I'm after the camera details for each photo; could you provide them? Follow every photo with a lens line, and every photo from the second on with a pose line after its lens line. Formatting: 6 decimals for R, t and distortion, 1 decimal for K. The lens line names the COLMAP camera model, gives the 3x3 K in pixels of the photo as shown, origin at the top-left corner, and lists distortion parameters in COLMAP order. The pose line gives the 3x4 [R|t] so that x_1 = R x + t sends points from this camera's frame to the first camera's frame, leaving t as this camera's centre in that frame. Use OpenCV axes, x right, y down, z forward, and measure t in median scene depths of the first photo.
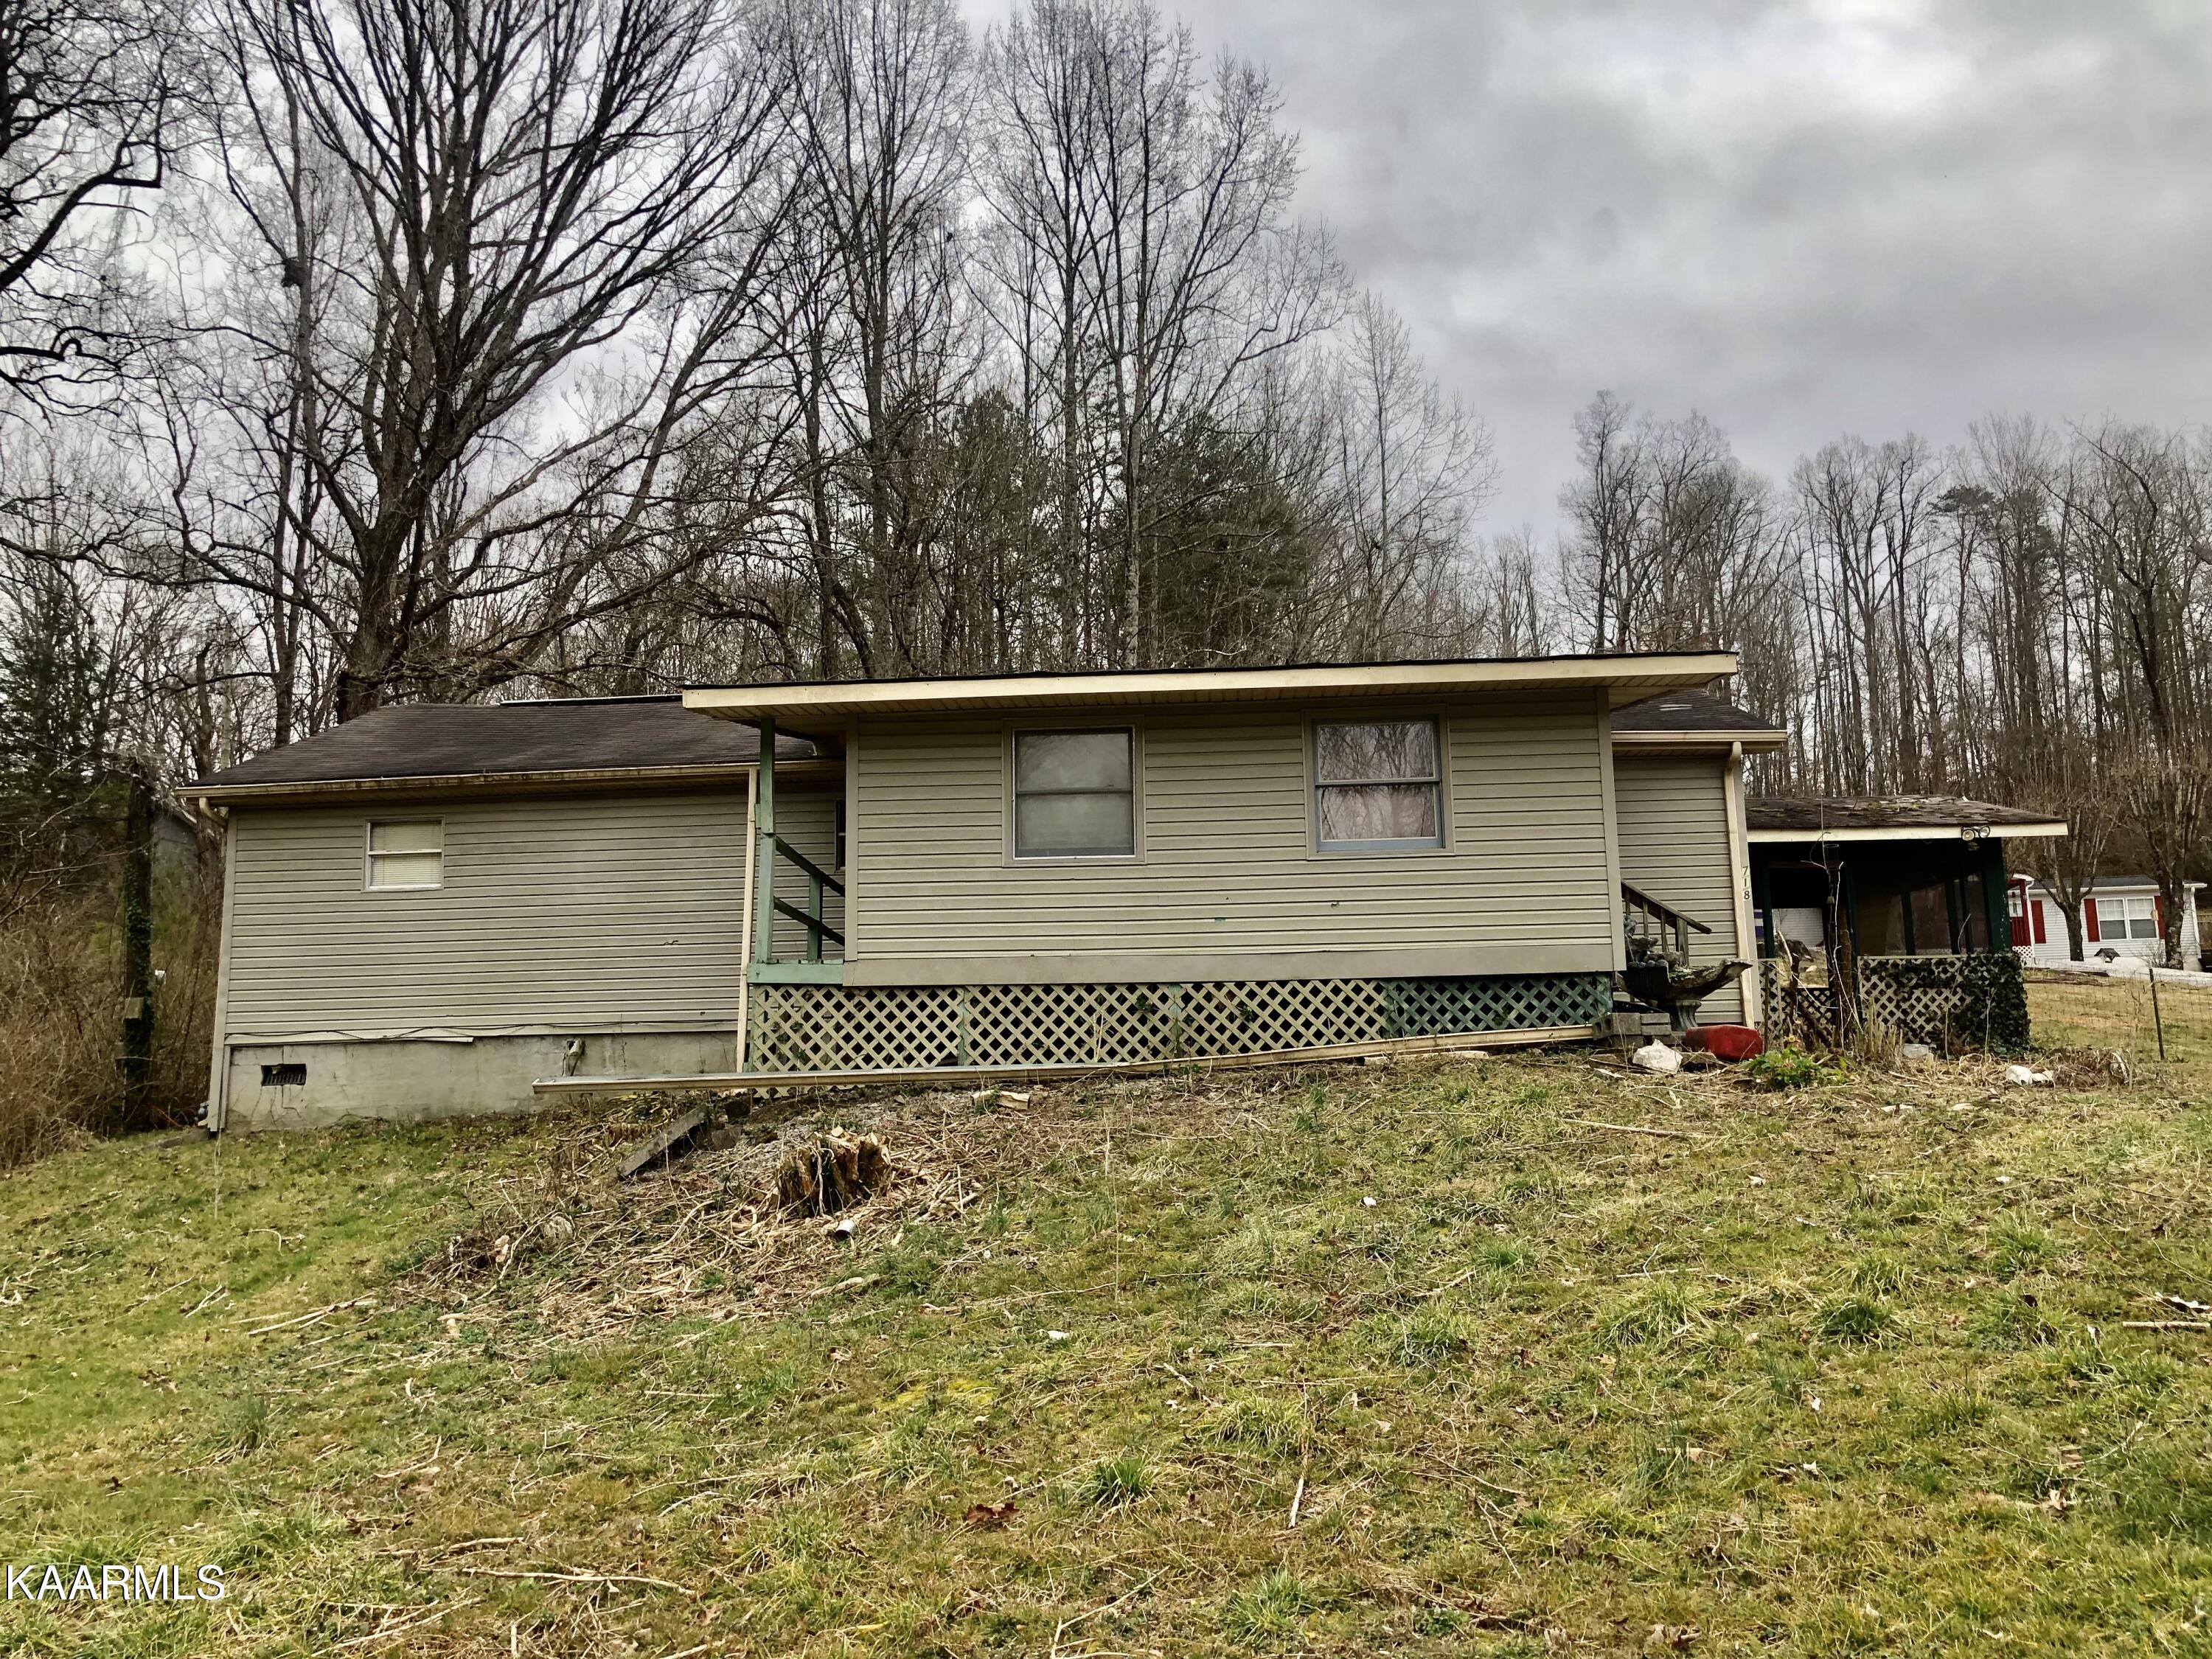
lens RADIAL K [[1848.5, 0, 1108.4], [0, 1848.5, 833.9], [0, 0, 1]] dist [0.013524, 0.002500]
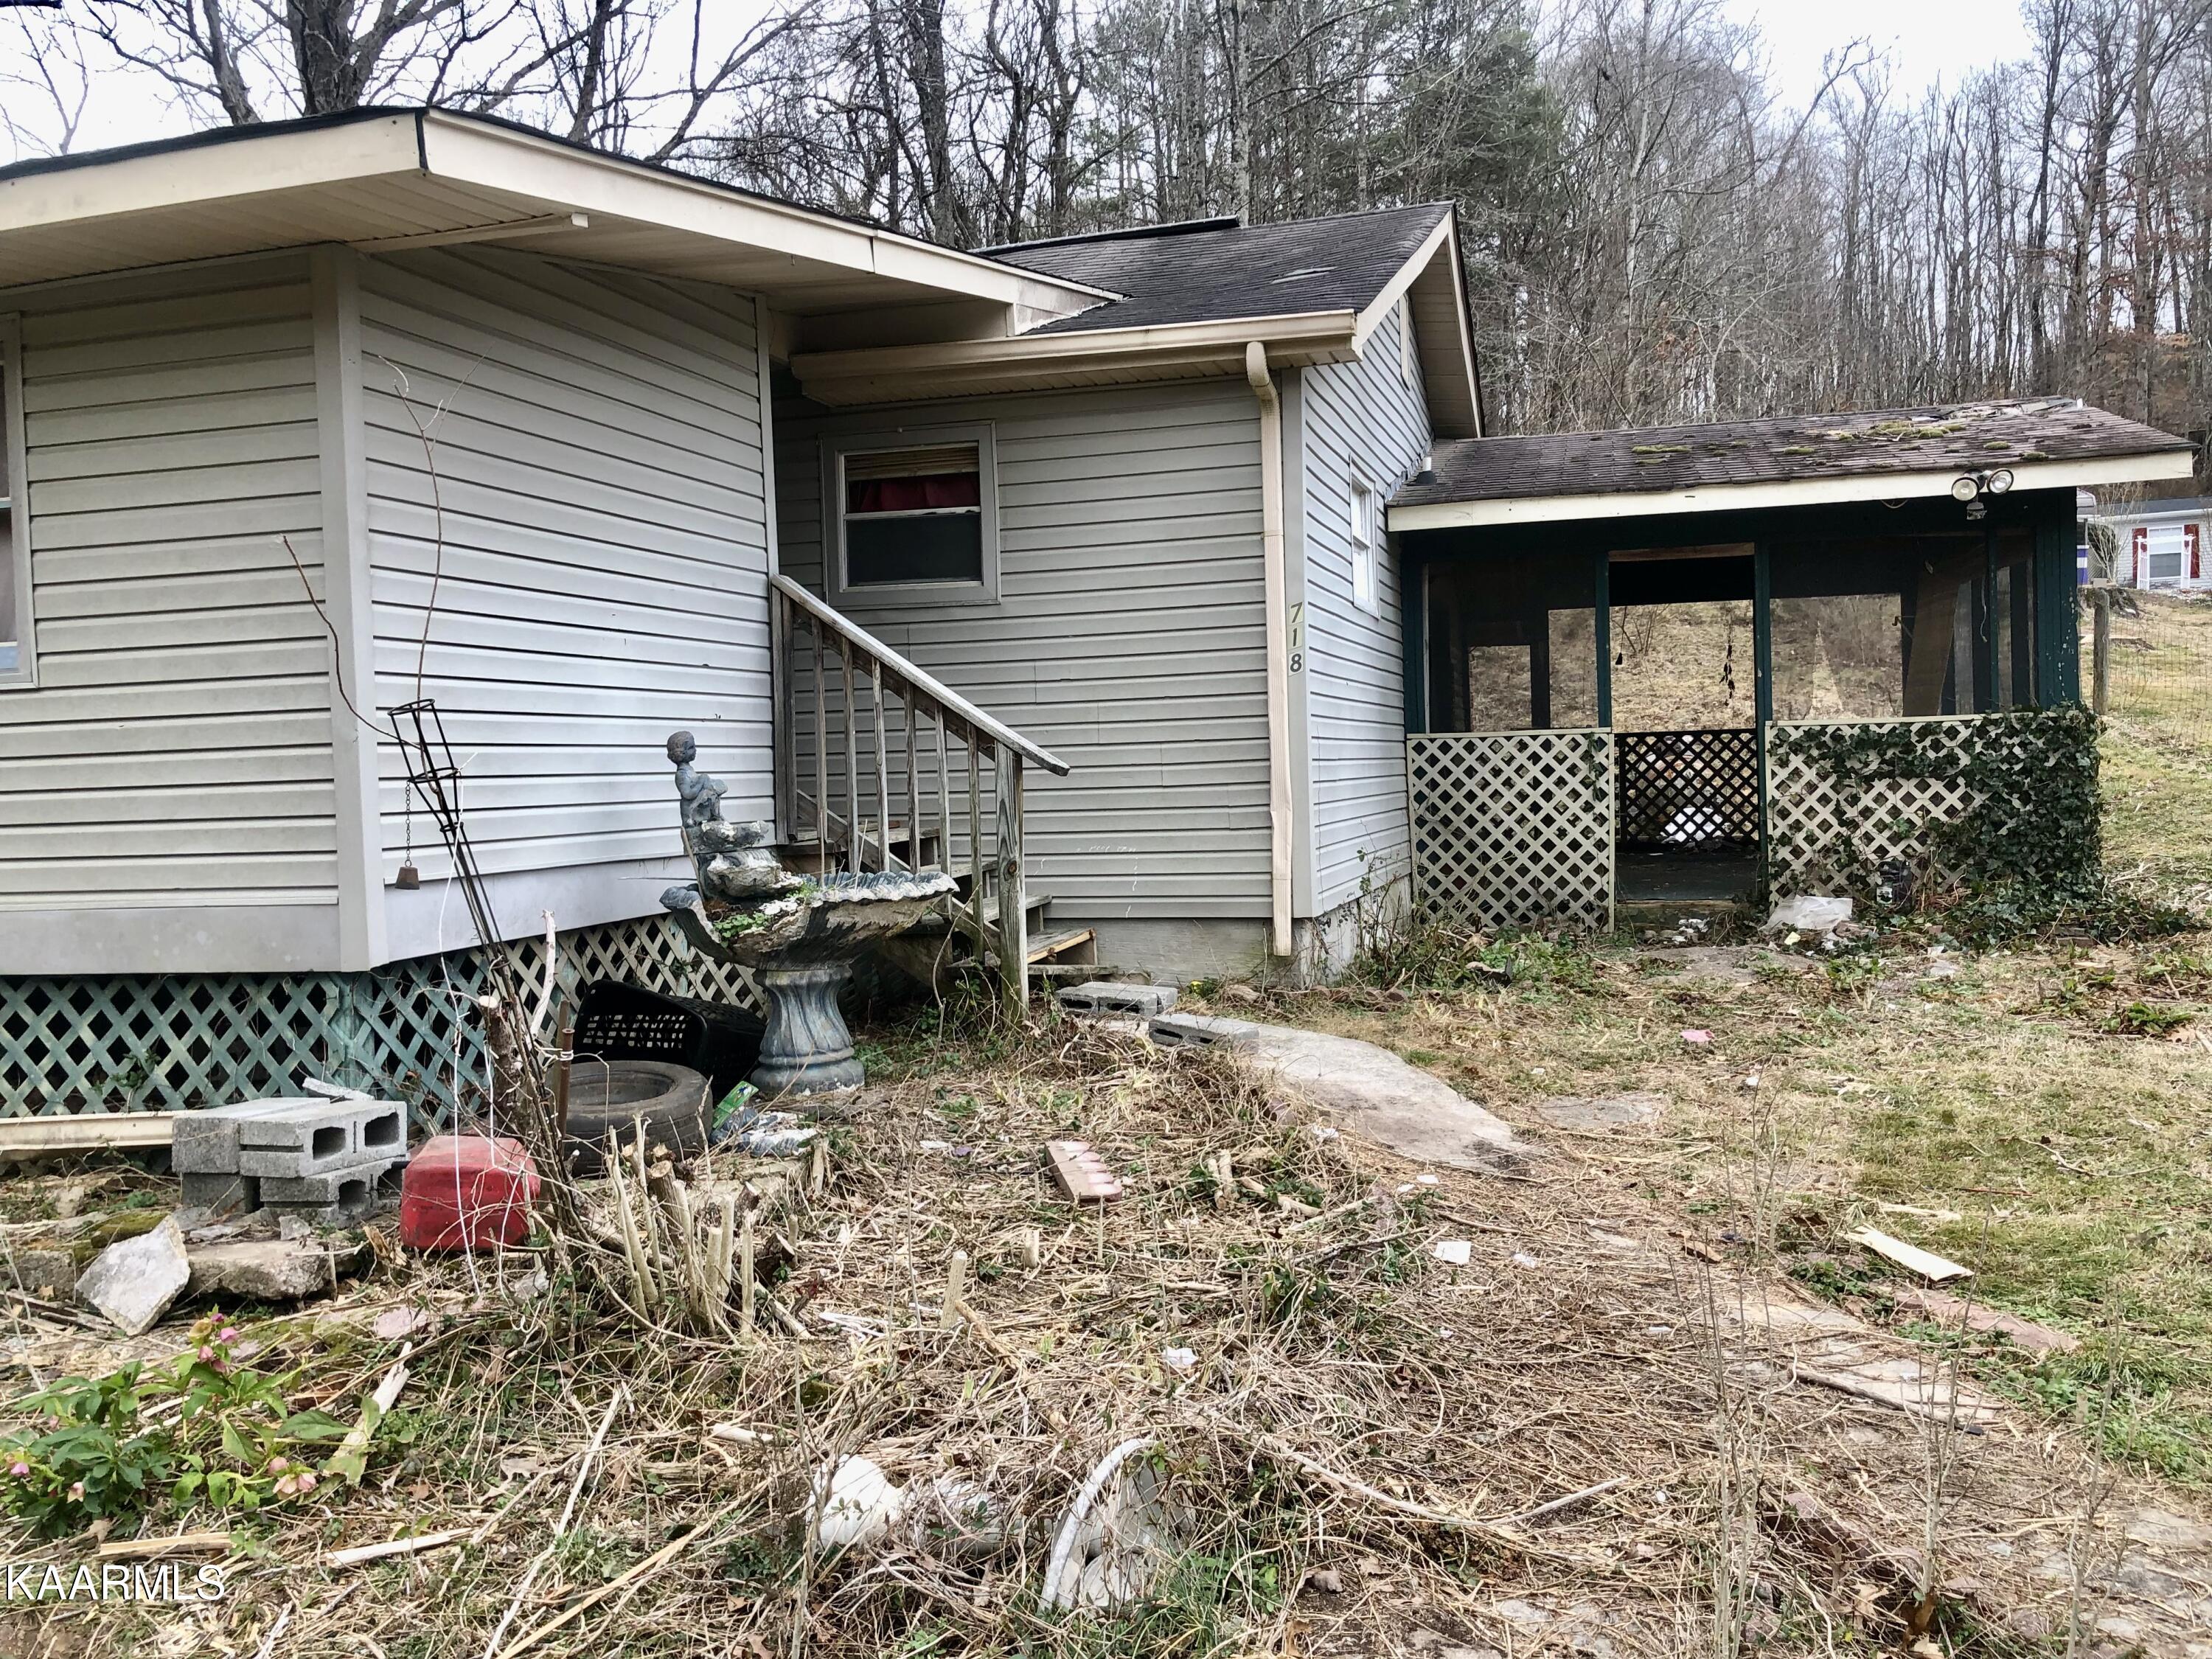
lens RADIAL K [[1848.5, 0, 1105.5], [0, 1848.5, 821.2], [0, 0, 1]] dist [0.013524, 0.002500]
pose [[0.970603, -0.004369, -0.240647, 0.348088], [0.051055, 0.980819, 0.188114, -0.017234], [0.235209, -0.194870, 0.952209, 0.432742]]
